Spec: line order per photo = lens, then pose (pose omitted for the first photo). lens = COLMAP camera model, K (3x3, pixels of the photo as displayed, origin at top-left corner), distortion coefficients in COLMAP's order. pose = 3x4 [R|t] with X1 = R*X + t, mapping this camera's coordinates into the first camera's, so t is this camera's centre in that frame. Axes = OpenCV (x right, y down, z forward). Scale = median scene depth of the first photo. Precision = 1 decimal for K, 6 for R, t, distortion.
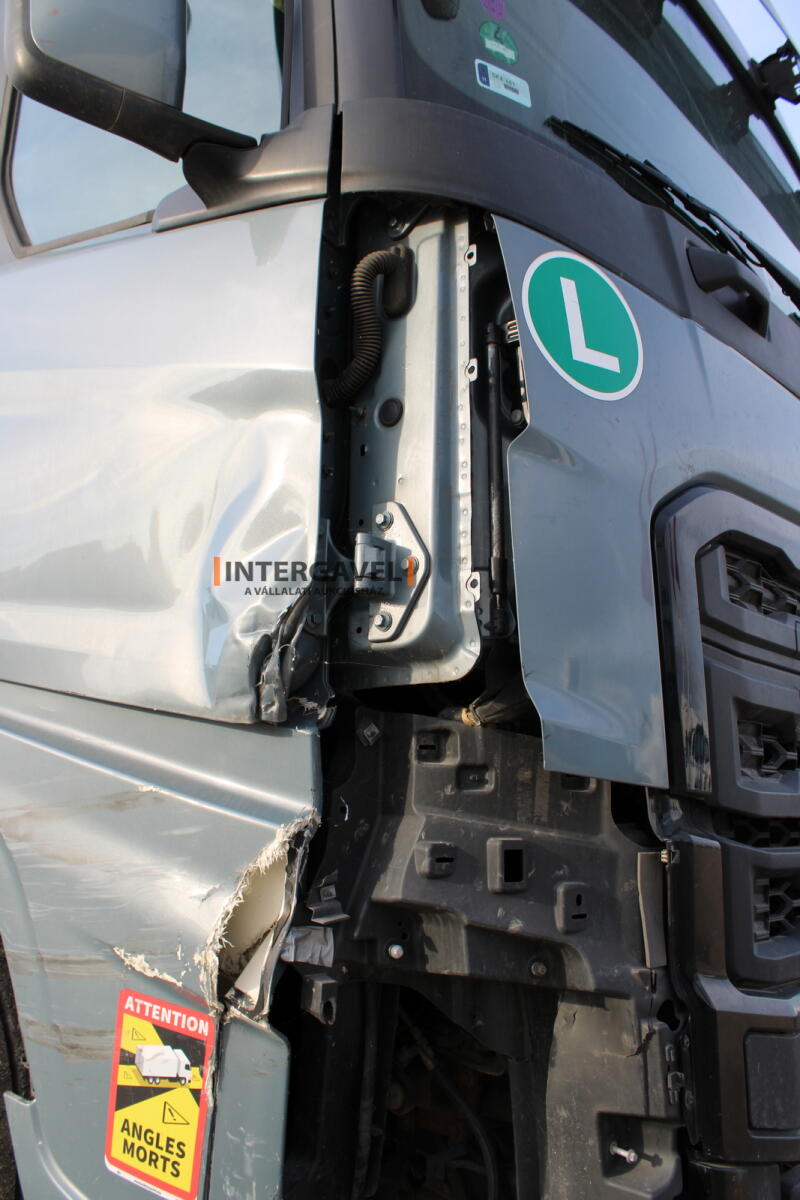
lens RADIAL K [[1007.8, 0, 403.1], [0, 1007.8, 619.4], [0, 0, 1]] dist [-0.175688, 0.168229]
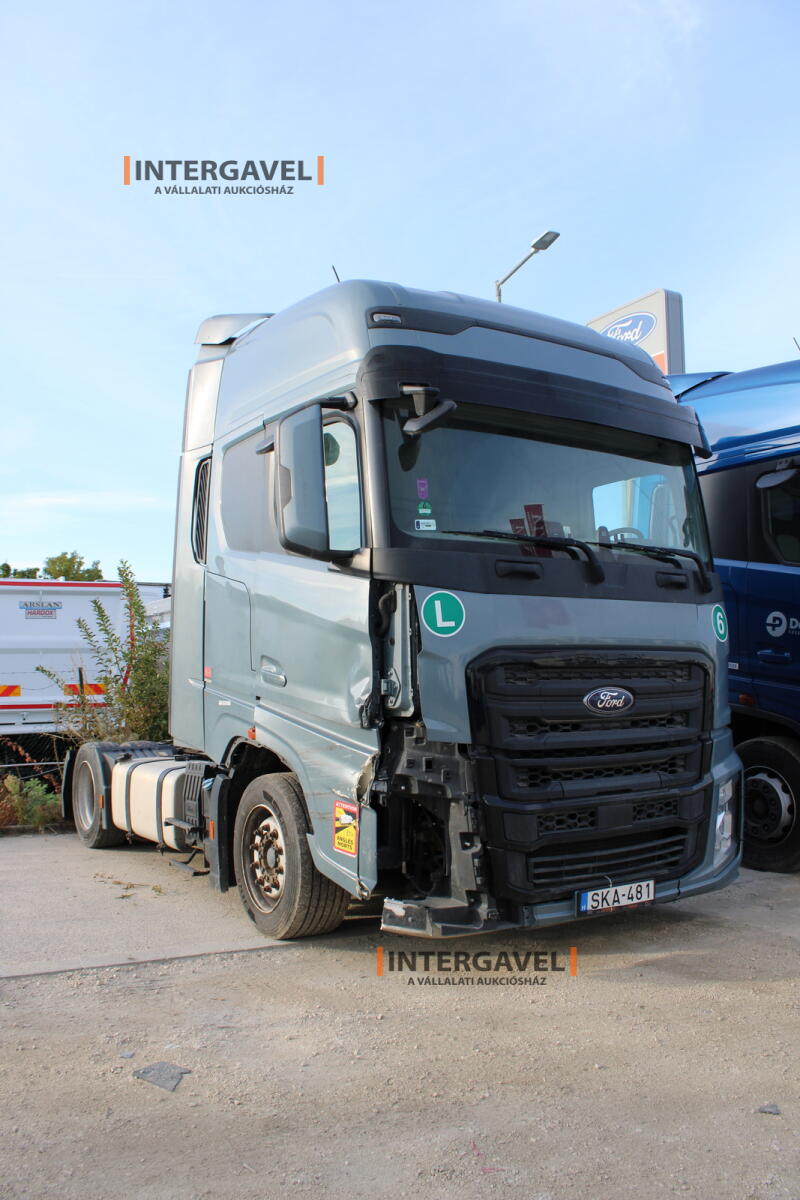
lens RADIAL K [[1007.8, 0, 403.1], [0, 1007.8, 619.4], [0, 0, 1]] dist [-0.175688, 0.168229]
pose [[0.959134, -0.048257, -0.278806, 1.065996], [0.076674, 0.992809, 0.091931, -0.631591], [0.272365, -0.109552, 0.955937, -2.504946]]
